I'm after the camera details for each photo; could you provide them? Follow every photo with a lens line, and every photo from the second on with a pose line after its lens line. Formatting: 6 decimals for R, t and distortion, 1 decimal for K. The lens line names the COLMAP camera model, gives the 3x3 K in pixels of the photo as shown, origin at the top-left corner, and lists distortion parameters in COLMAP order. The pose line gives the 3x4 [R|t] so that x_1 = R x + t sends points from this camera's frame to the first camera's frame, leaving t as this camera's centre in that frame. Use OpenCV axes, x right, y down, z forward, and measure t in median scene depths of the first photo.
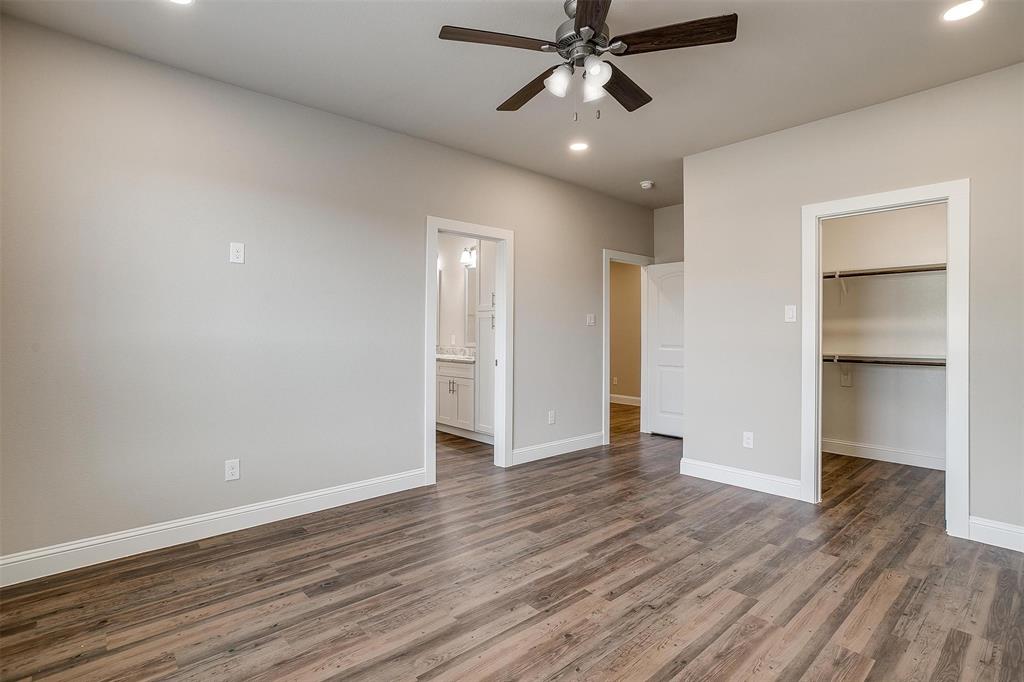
lens RADIAL K [[496.3, 0, 515.6], [0, 496.3, 338.0], [0, 0, 1]] dist [-0.003135, 0.005243]
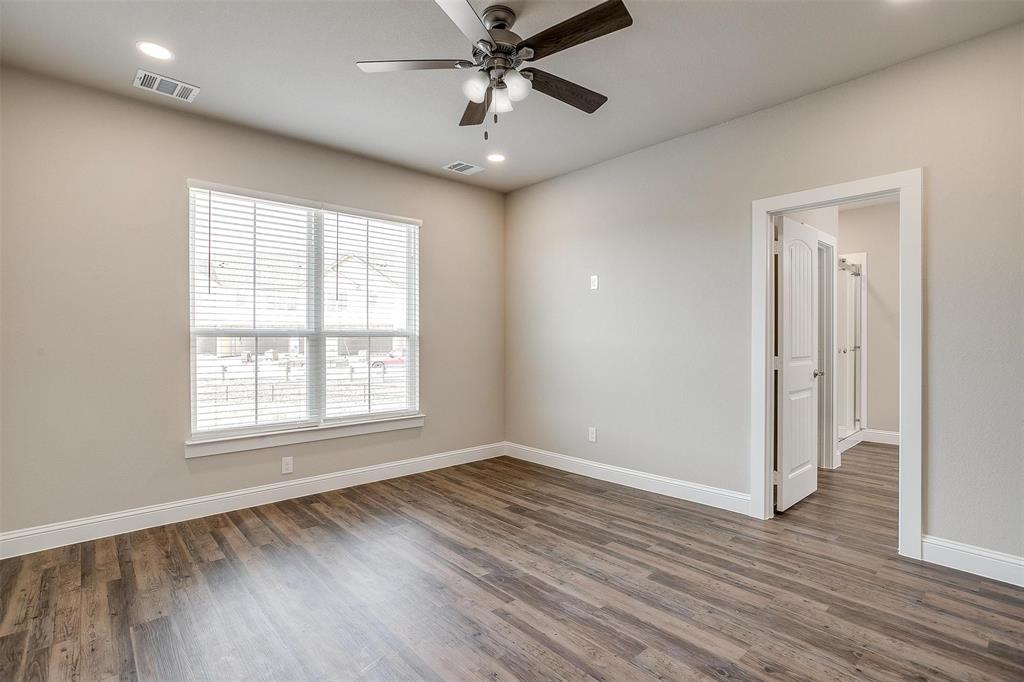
lens RADIAL K [[496.3, 0, 518.1], [0, 496.3, 344.8], [0, 0, 1]] dist [-0.003135, 0.005243]
pose [[-0.003798, -0.000591, -0.999993, 0.921037], [0.001678, 0.999998, -0.000598, 0.005583], [0.999991, -0.001680, -0.003797, 0.836016]]
